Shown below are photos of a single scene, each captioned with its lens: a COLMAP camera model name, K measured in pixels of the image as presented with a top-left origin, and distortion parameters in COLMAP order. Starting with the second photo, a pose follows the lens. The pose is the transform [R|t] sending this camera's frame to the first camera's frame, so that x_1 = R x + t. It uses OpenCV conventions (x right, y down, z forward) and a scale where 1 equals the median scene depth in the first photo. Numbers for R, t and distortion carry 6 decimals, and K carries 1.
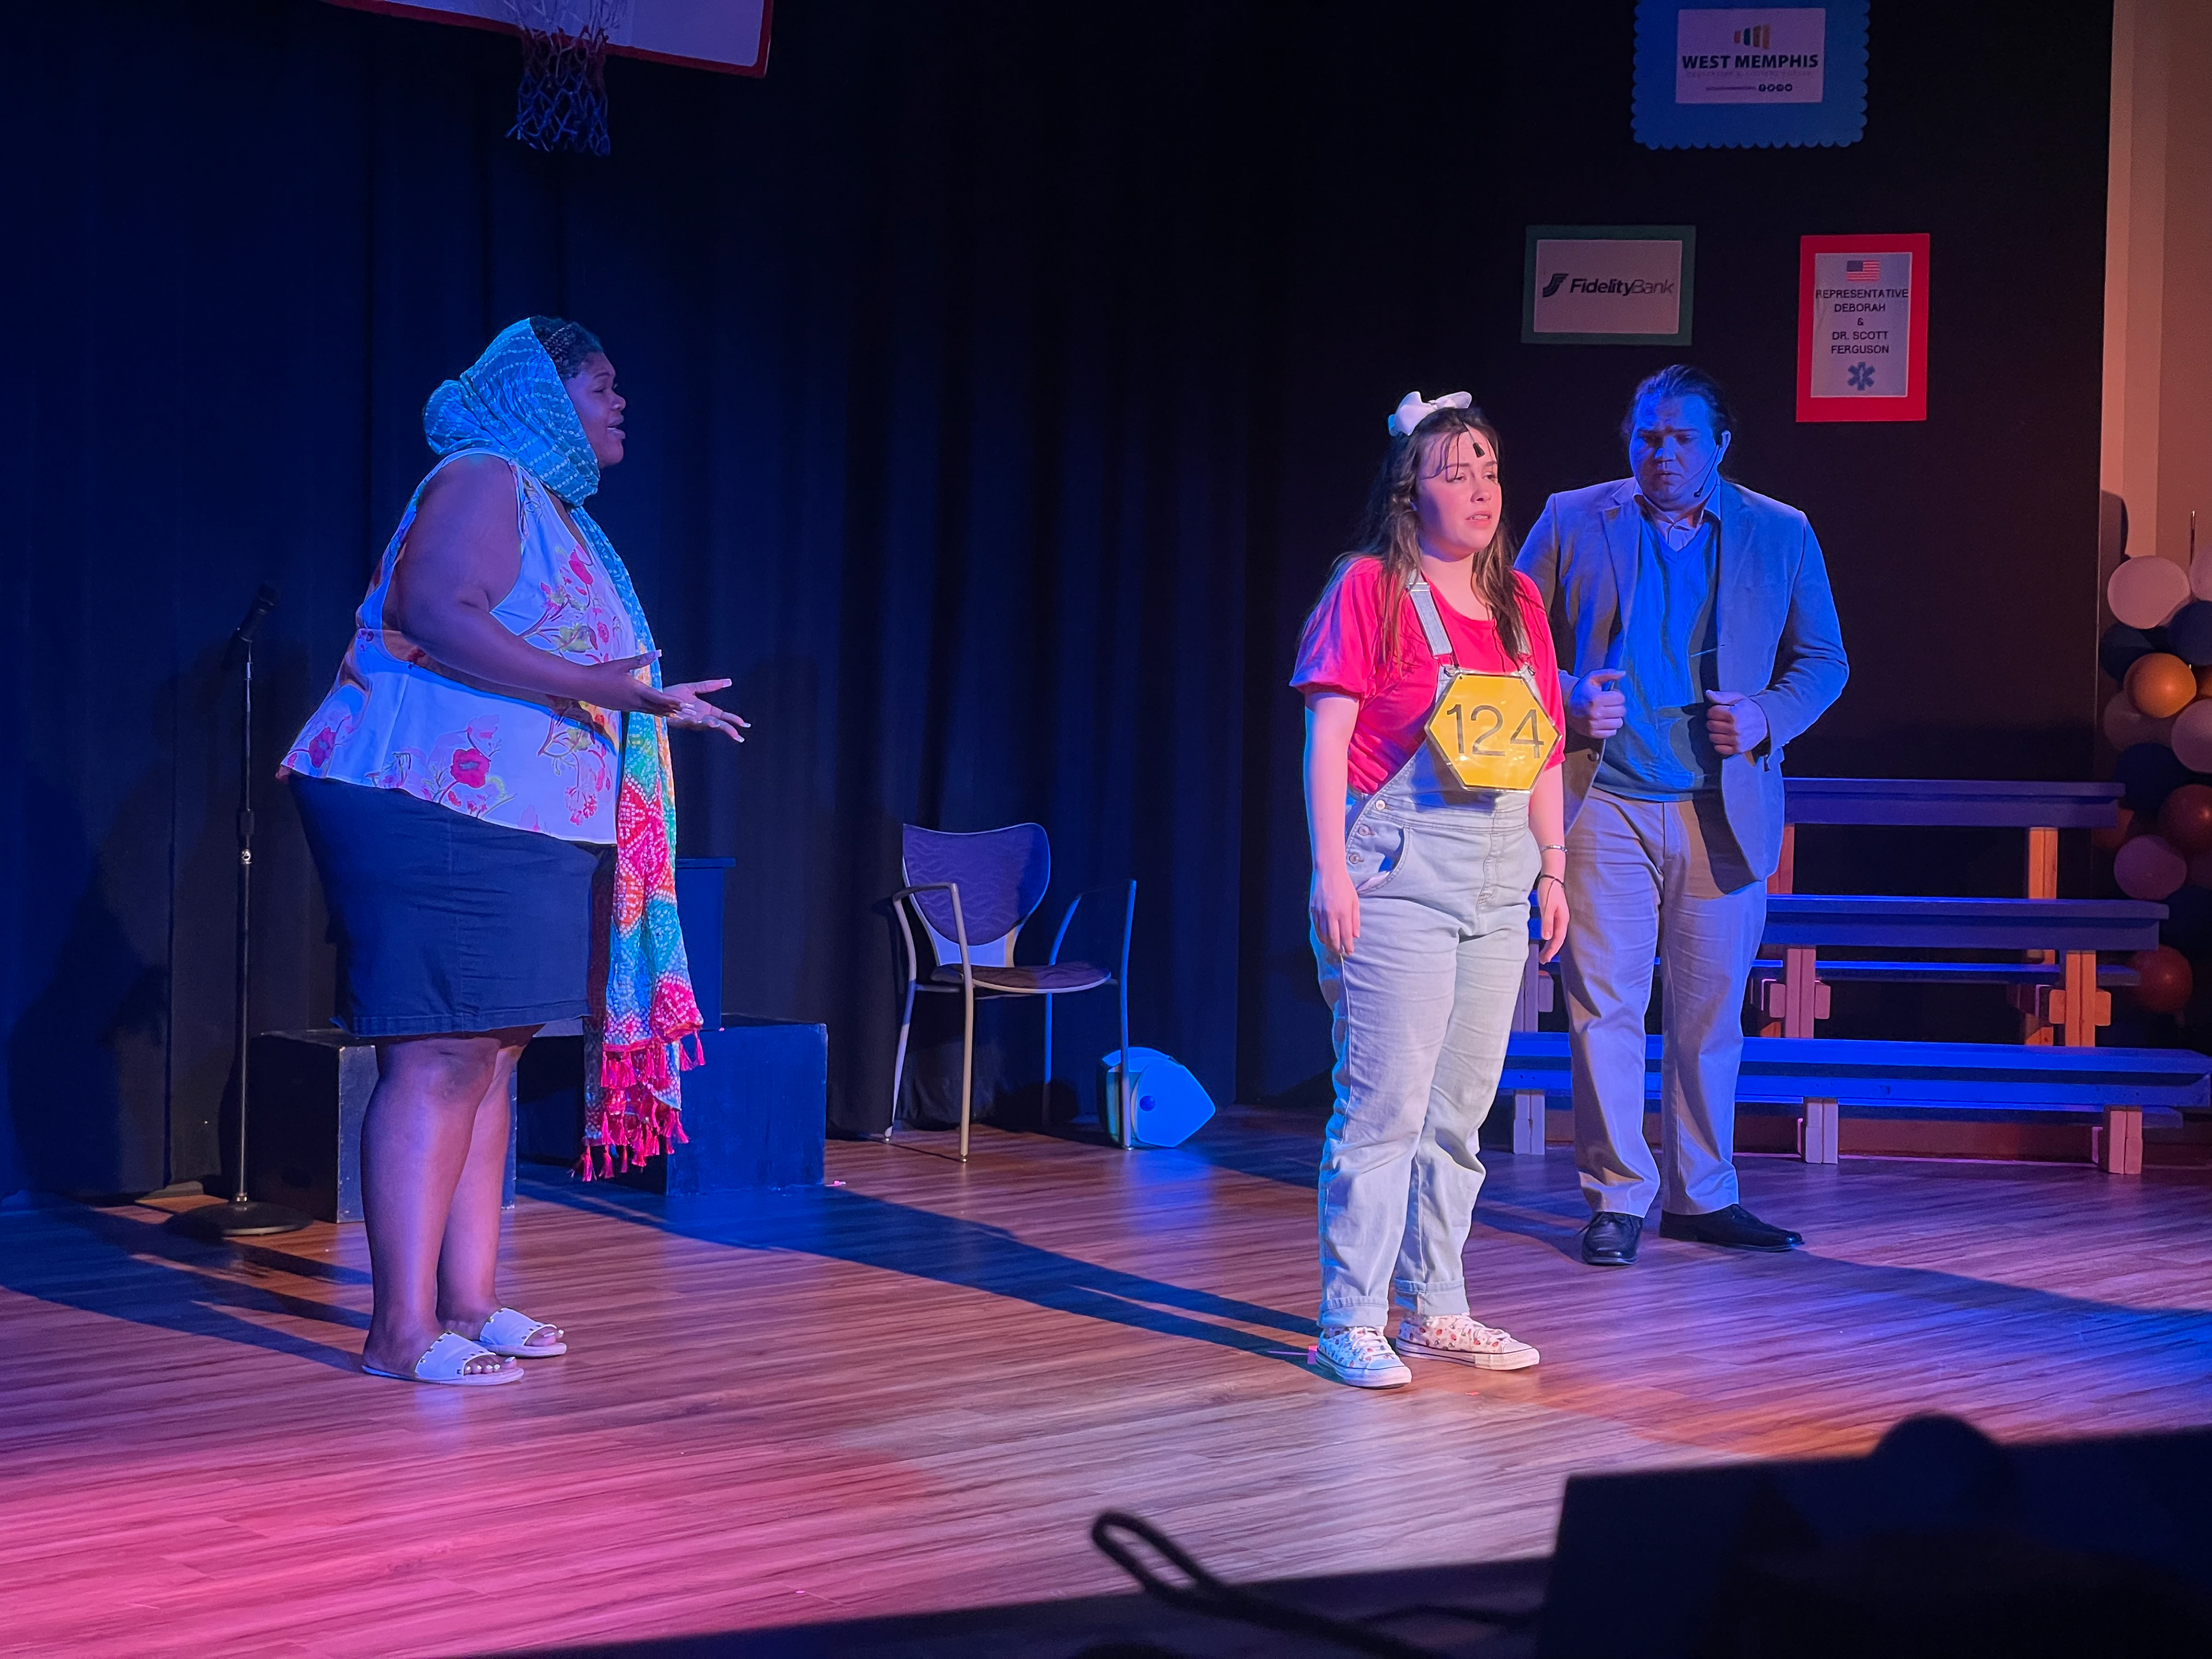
lens RADIAL K [[2896.2, 0, 1106.0], [0, 2896.2, 829.5], [0, 0, 1]] dist [0.116595, -0.073213]
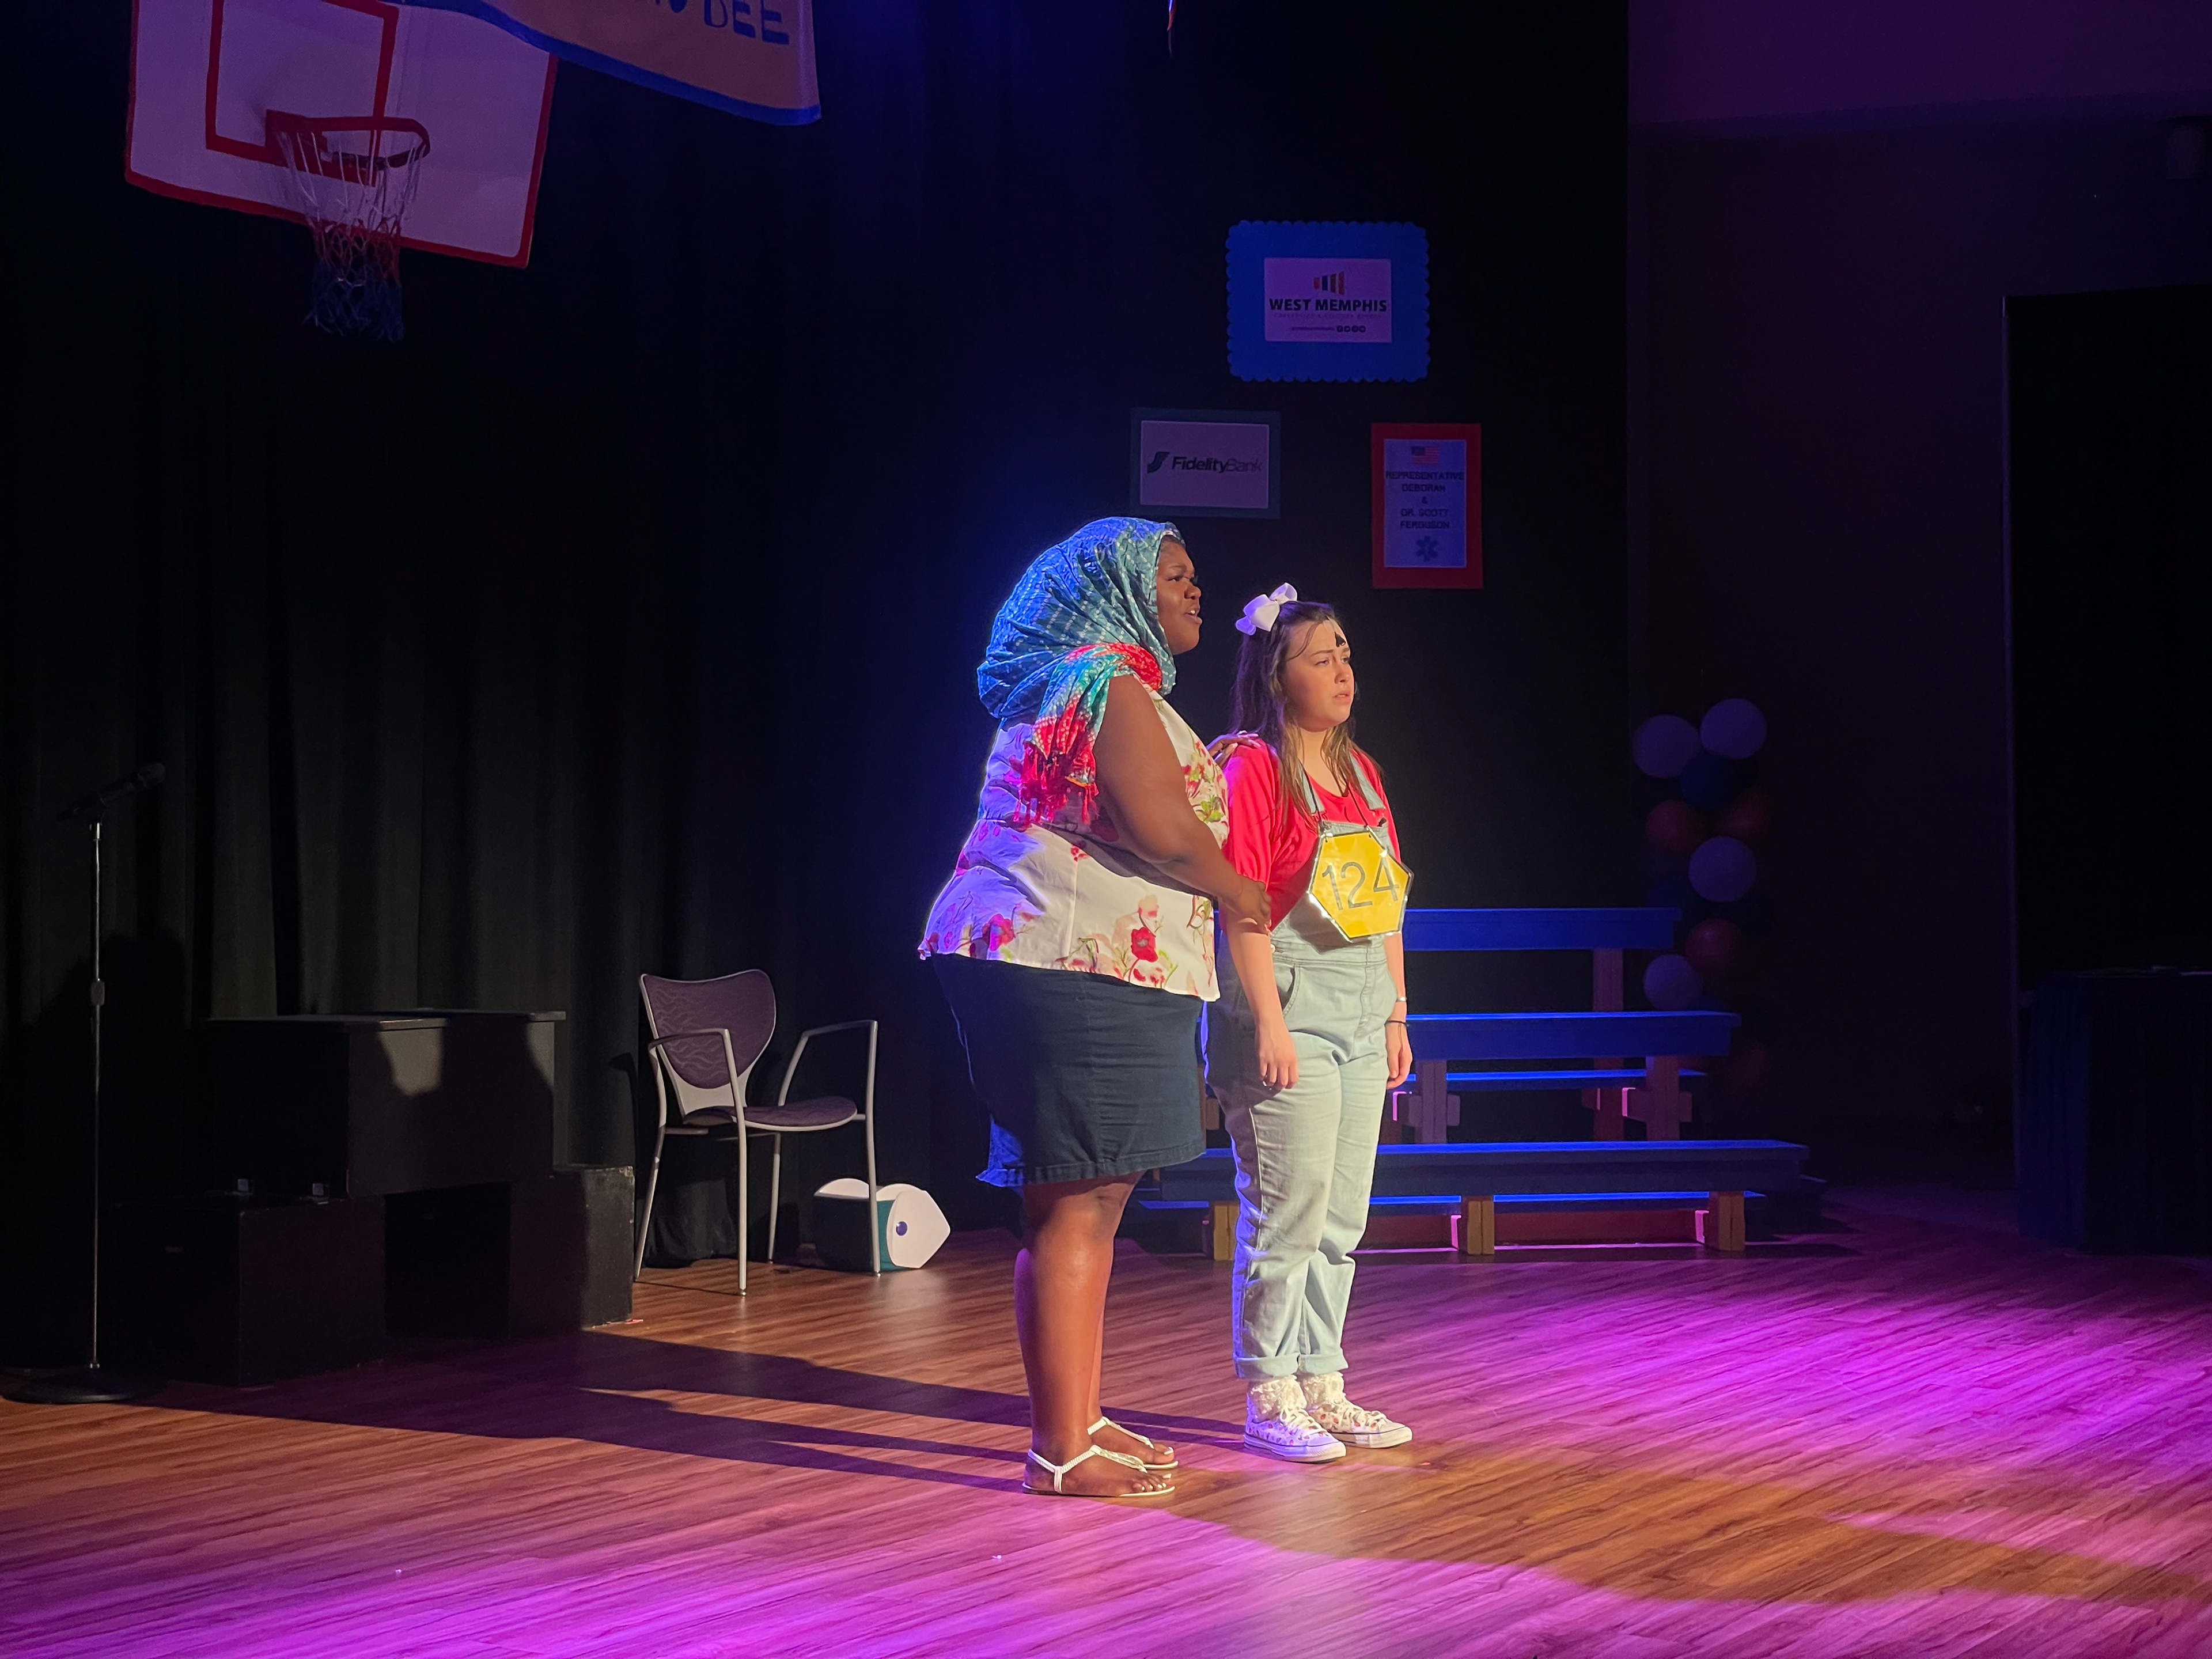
lens RADIAL K [[2896.2, 0, 1106.0], [0, 2896.2, 829.5], [0, 0, 1]] dist [0.116595, -0.073213]
pose [[0.971940, -0.015023, 0.234748, -0.165325], [0.025136, 0.998878, -0.040147, -0.008151], [-0.233882, 0.044921, 0.971227, -0.060764]]
